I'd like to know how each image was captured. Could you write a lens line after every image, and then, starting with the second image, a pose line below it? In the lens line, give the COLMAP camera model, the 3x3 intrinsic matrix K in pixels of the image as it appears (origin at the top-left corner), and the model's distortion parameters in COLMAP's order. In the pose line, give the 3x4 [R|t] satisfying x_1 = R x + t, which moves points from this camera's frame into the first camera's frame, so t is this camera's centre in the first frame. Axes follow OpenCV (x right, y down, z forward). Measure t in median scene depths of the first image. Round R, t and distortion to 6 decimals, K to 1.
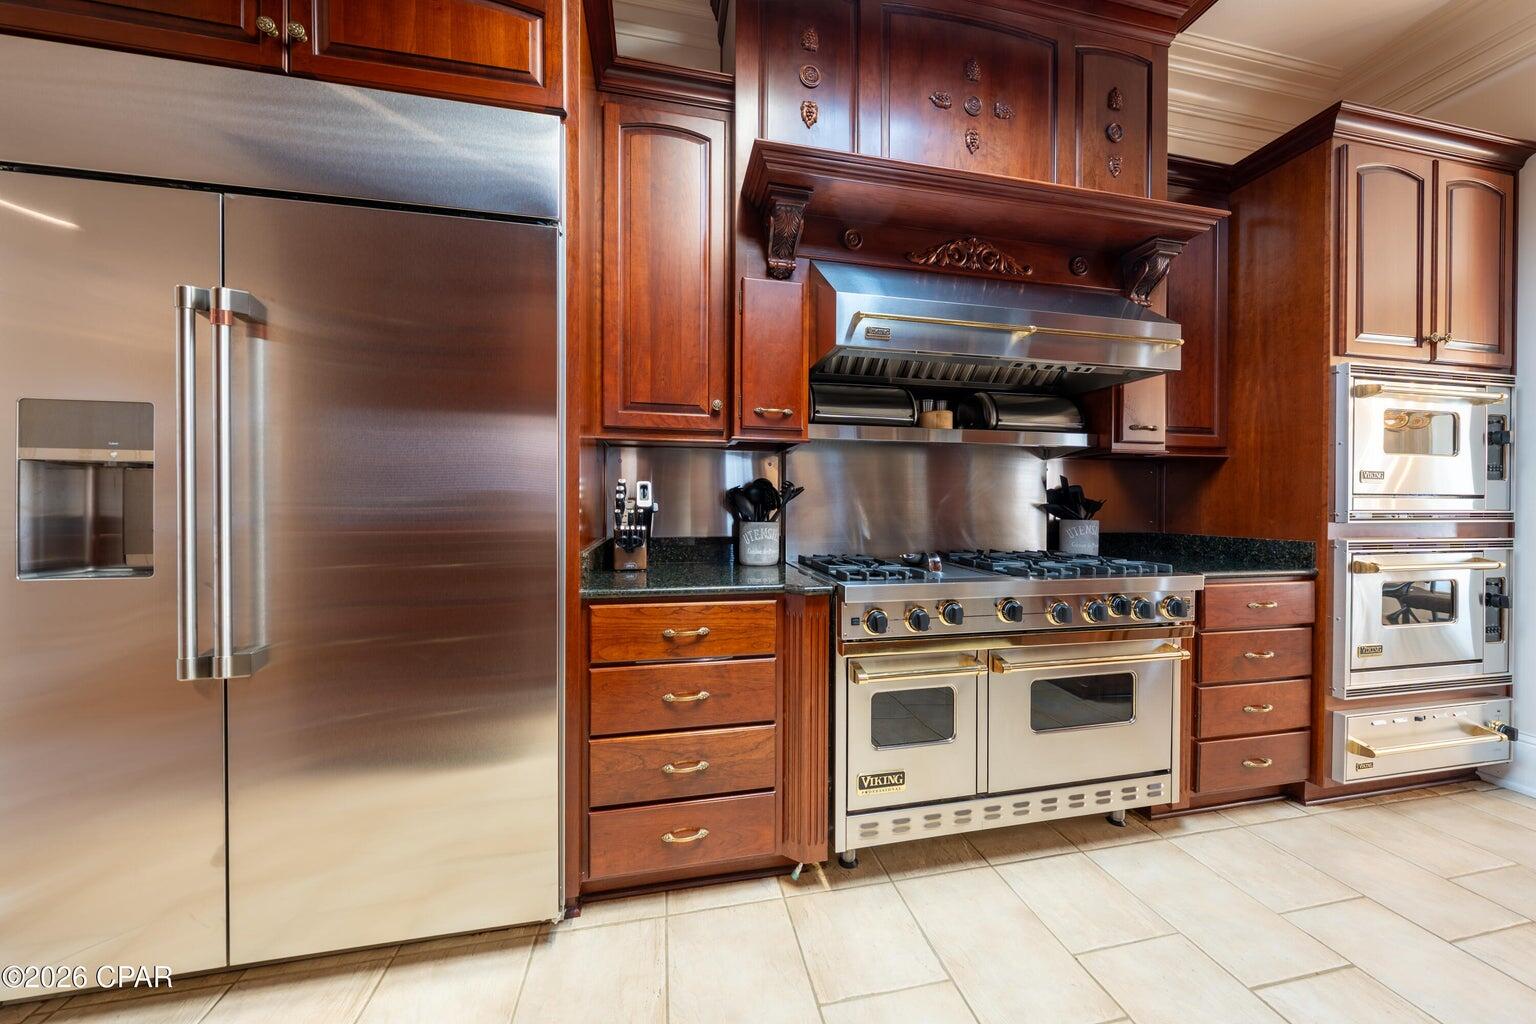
lens RADIAL K [[521.4, 0, 767.2], [0, 521.4, 509.5], [0, 0, 1]] dist [-0.004403, 0.001070]
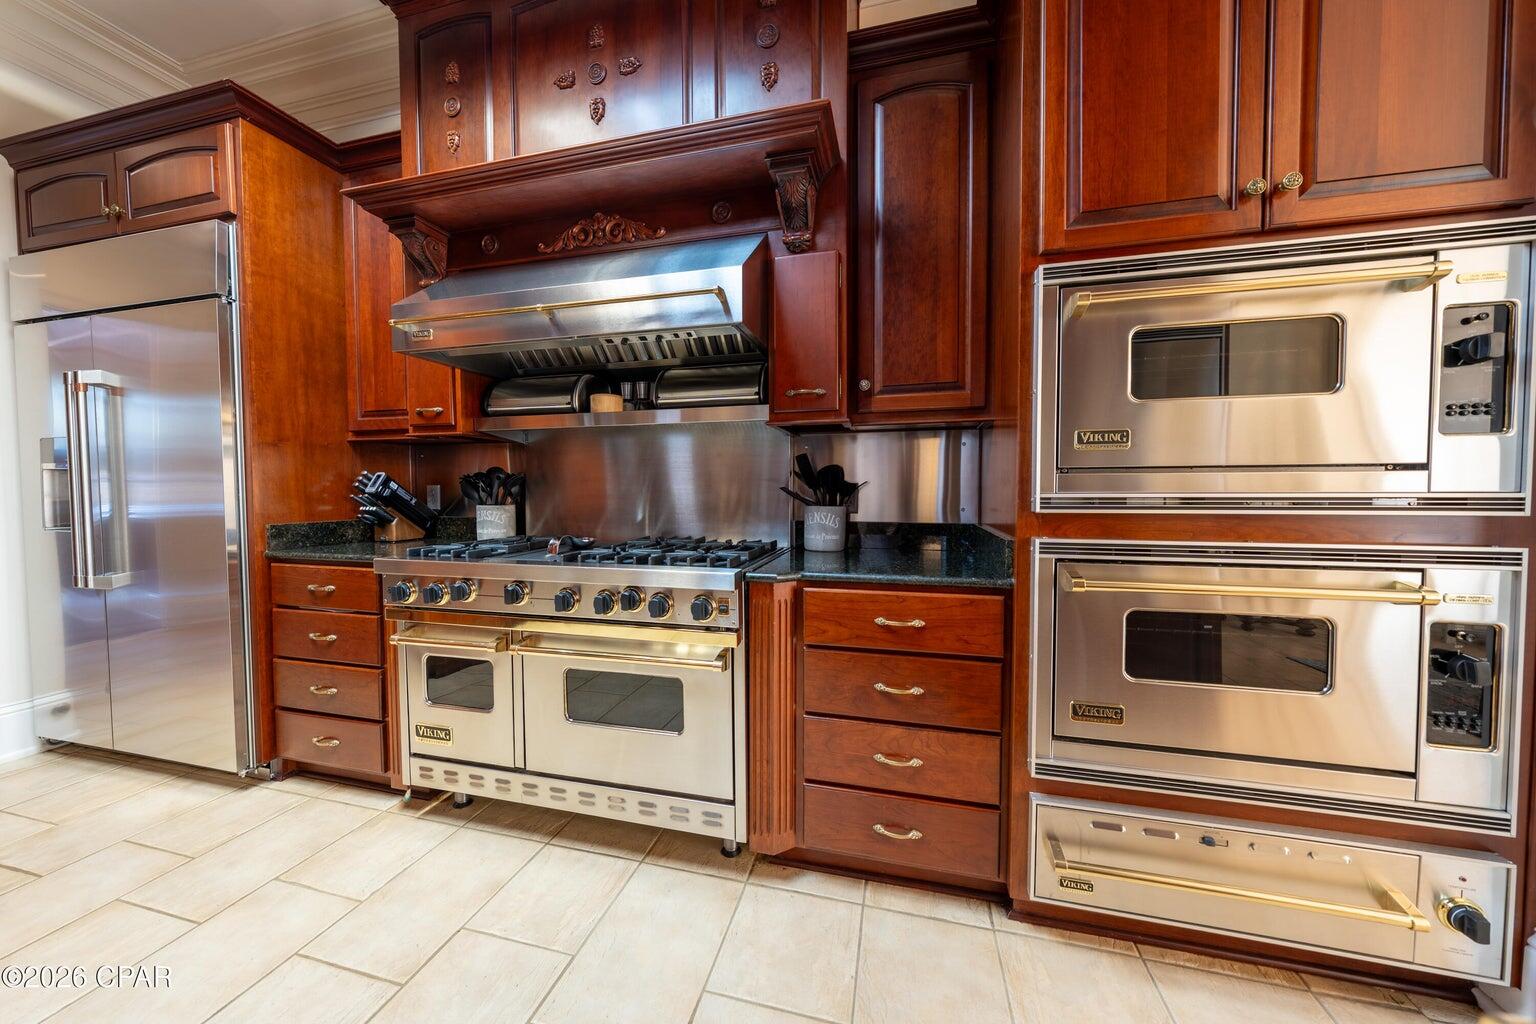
lens RADIAL K [[521.4, 0, 767.3], [0, 521.4, 510.5], [0, 0, 1]] dist [-0.004403, 0.001070]
pose [[0.896476, 0.011065, -0.442954, 1.114457], [0.000927, 0.999639, 0.026845, 0.005491], [0.443091, -0.024477, 0.896142, 0.259857]]
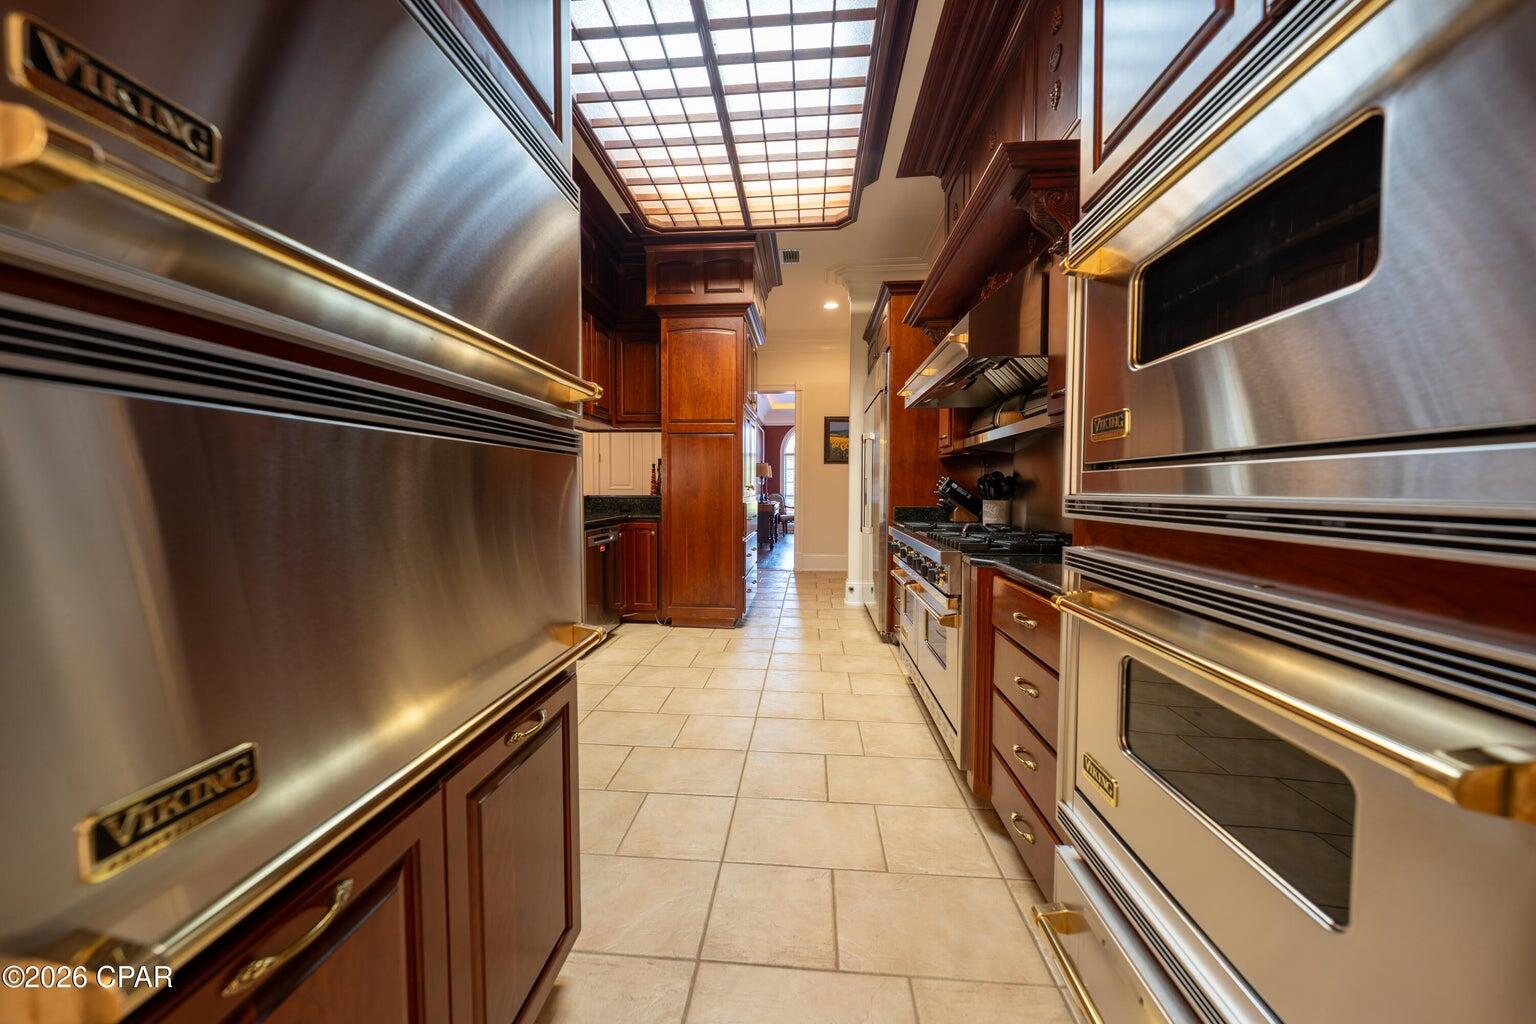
lens RADIAL K [[521.4, 0, 772.2], [0, 521.4, 505.8], [0, 0, 1]] dist [-0.004403, 0.001070]
pose [[-0.277101, 0.027515, -0.960447, 1.778847], [-0.015079, 0.999342, 0.032980, 0.000082], [0.960723, 0.023622, -0.276504, 0.858928]]
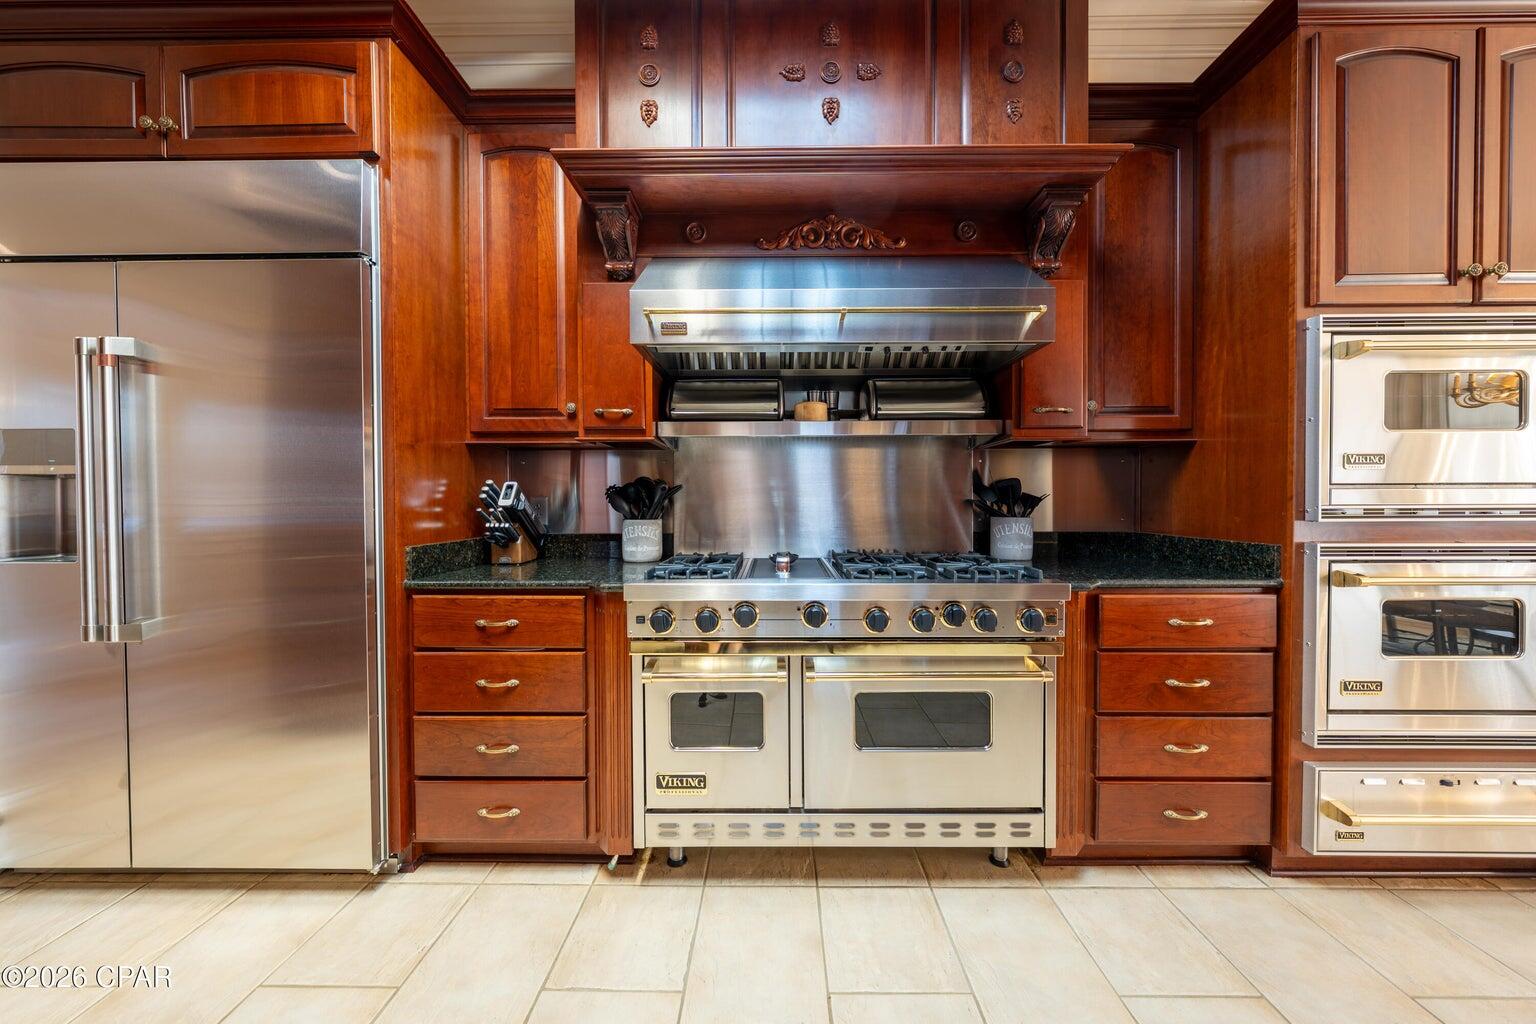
lens RADIAL K [[521.4, 0, 767.5], [0, 521.4, 508.8], [0, 0, 1]] dist [-0.004403, 0.001070]
pose [[0.976214, -0.003532, -0.216780, 0.484689], [0.005086, 0.999965, 0.006610, -0.002589], [0.216749, -0.007555, 0.976198, 0.061626]]
